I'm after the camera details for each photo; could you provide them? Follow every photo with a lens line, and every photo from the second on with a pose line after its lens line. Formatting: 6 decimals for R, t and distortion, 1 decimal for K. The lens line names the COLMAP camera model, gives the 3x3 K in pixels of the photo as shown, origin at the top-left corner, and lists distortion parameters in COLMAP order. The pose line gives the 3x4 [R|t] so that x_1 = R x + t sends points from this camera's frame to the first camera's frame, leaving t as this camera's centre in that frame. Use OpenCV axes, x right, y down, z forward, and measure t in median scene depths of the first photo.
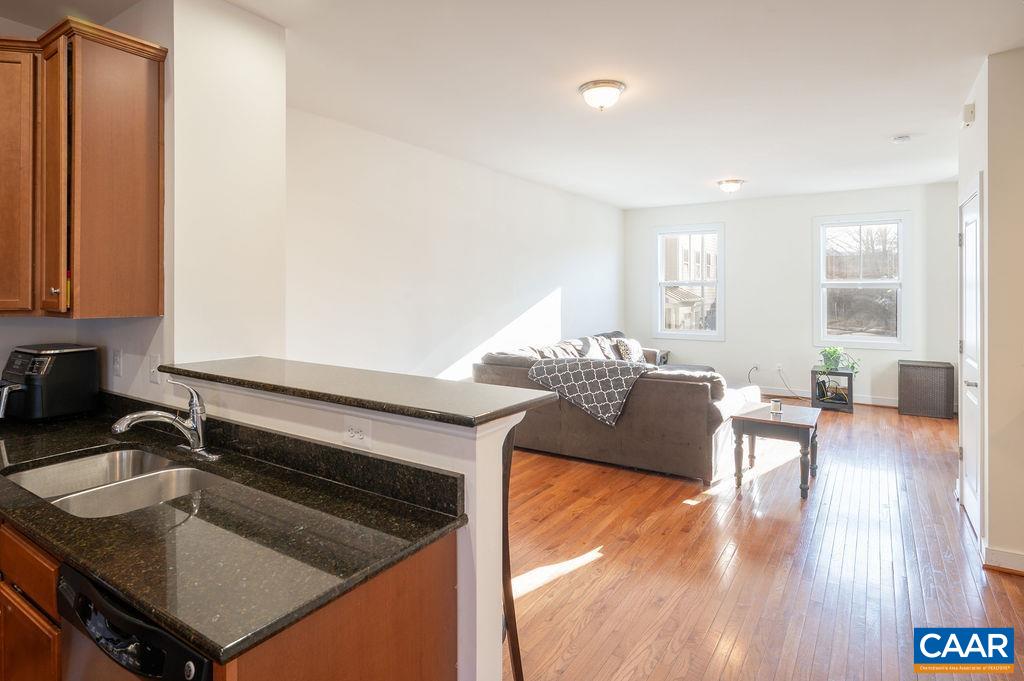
lens RADIAL K [[551.6, 0, 513.3], [0, 551.6, 287.0], [0, 0, 1]] dist [-0.001000, -0.000027]
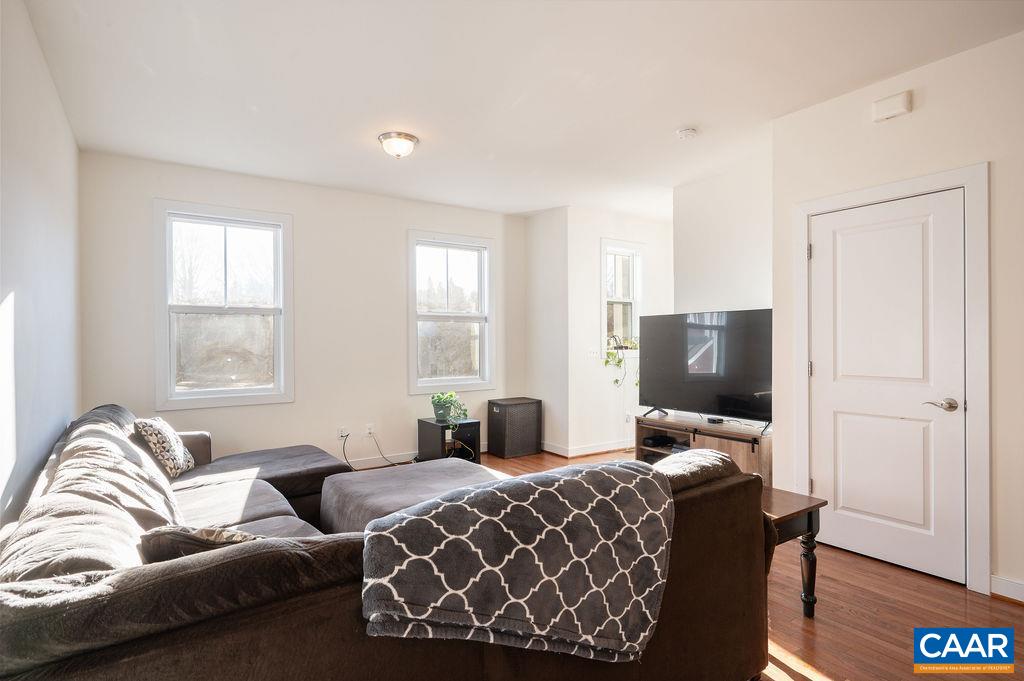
lens RADIAL K [[531.8, 0, 512.0], [0, 531.8, 340.5], [0, 0, 1]] dist [0.000539, 0.000000]
pose [[0.381093, -0.000134, 0.924537, -0.103777], [0.004325, 0.999989, -0.001637, 0.035167], [-0.924527, 0.004623, 0.381089, 0.625241]]
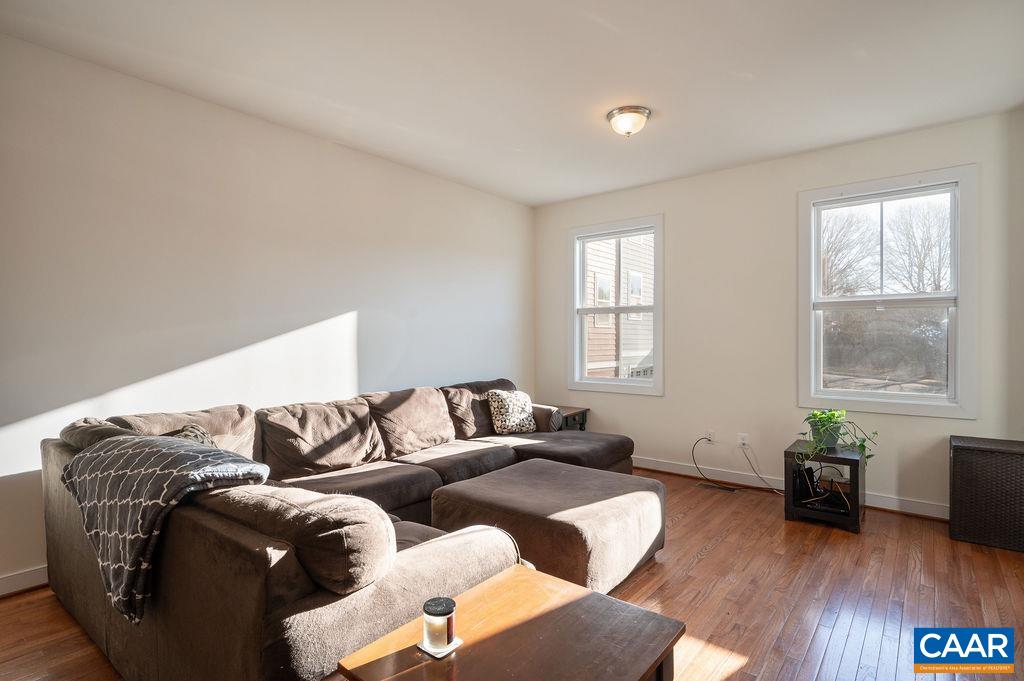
lens RADIAL K [[513.9, 0, 512.0], [0, 513.9, 340.5], [0, 0, 1]] dist [-0.000588, -0.000274]
pose [[0.994876, 0.001500, -0.101093, 0.311437], [-0.000896, 0.999981, 0.006018, 0.034459], [0.101100, -0.005897, 0.994859, 0.441895]]
